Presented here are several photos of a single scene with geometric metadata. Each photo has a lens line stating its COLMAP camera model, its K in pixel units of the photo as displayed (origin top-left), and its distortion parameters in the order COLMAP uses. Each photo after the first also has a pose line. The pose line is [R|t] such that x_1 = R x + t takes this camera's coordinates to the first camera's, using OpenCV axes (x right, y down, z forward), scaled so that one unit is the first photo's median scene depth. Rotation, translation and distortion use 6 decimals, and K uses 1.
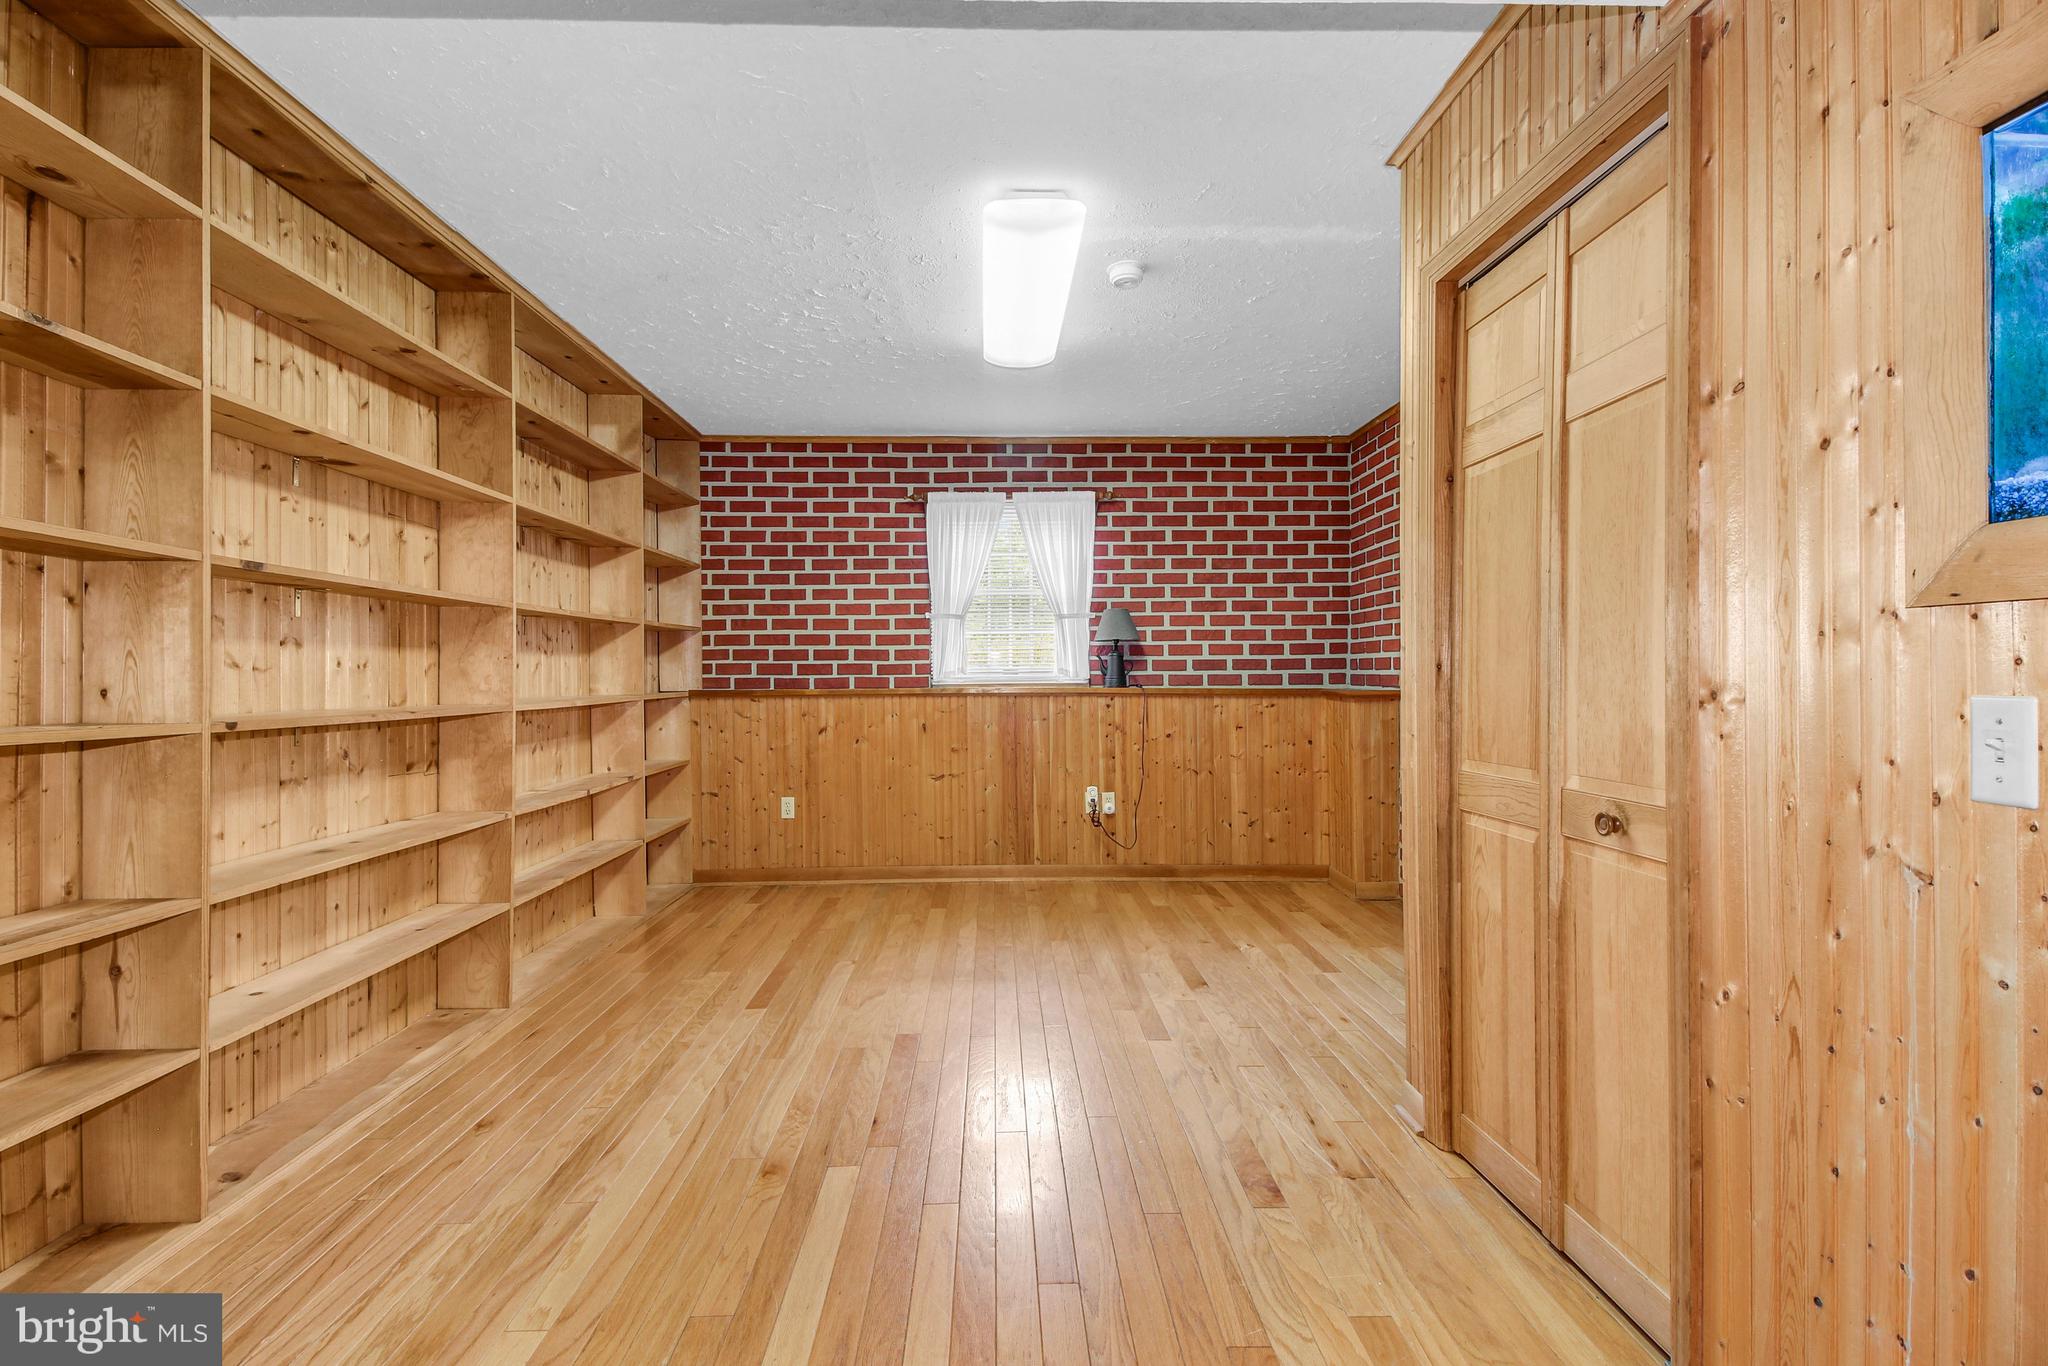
lens RADIAL K [[965.3, 0, 1034.1], [0, 965.3, 676.6], [0, 0, 1]] dist [0.002204, 0.000530]
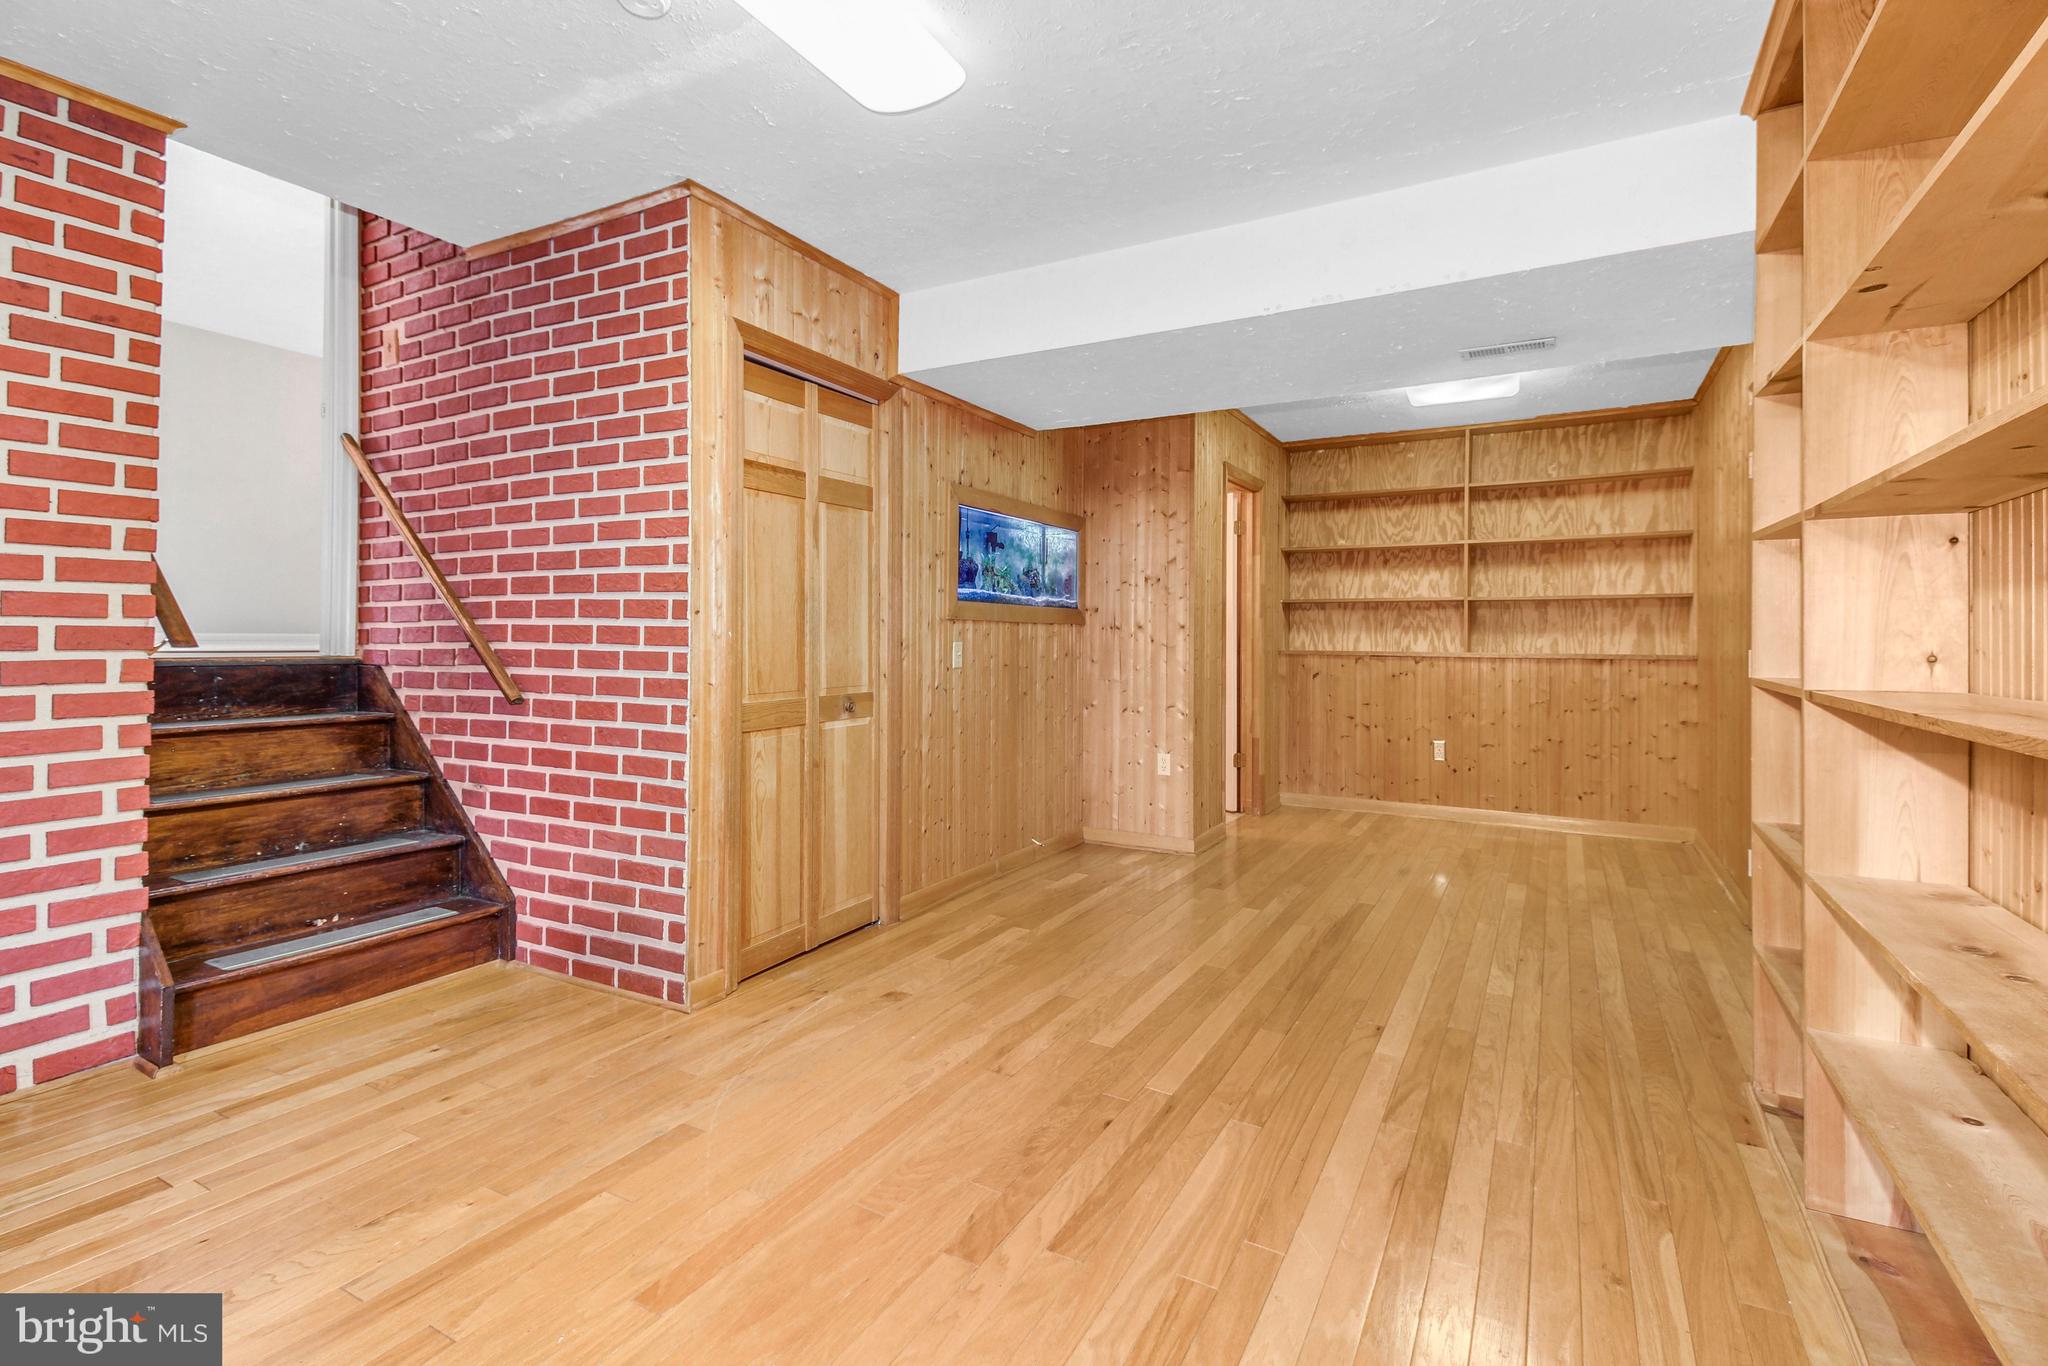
lens RADIAL K [[965.3, 0, 1034.1], [0, 965.3, 676.6], [0, 0, 1]] dist [0.002204, 0.000530]
pose [[-0.864820, -0.018710, 0.501733, -0.642104], [-0.001798, 0.999414, 0.034170, 0.011710], [-0.502078, 0.028649, -0.864348, 2.093541]]
